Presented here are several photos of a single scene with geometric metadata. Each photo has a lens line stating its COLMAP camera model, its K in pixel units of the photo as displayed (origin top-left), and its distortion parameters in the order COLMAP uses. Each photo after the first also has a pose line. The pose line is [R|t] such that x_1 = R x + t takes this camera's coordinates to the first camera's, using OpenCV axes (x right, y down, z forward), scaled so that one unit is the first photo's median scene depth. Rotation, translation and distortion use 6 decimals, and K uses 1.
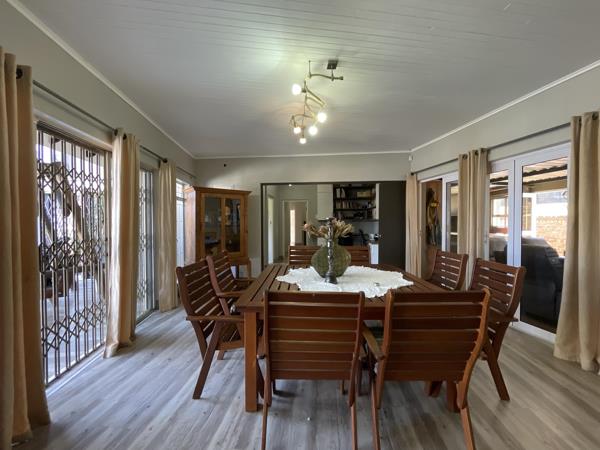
lens RADIAL K [[240.5, 0, 301.1], [0, 240.5, 224.6], [0, 0, 1]] dist [-0.000170, 0.000360]
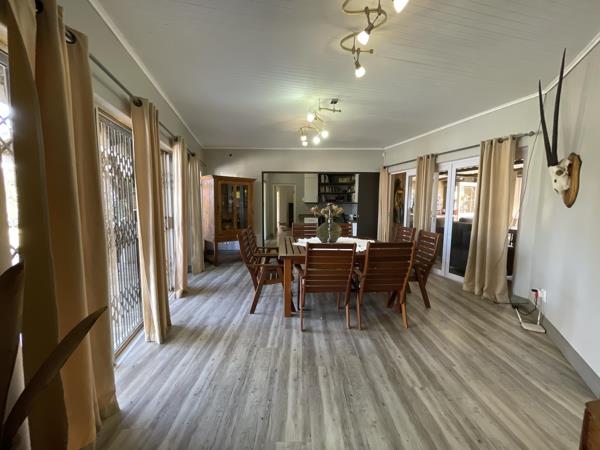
lens RADIAL K [[240.5, 0, 301.6], [0, 240.5, 224.8], [0, 0, 1]] dist [-0.000170, 0.000360]
pose [[0.994940, -0.000541, 0.100471, -0.149769], [-0.007672, 0.996657, 0.081334, -0.012109], [-0.100179, -0.081694, 0.991610, -0.356018]]
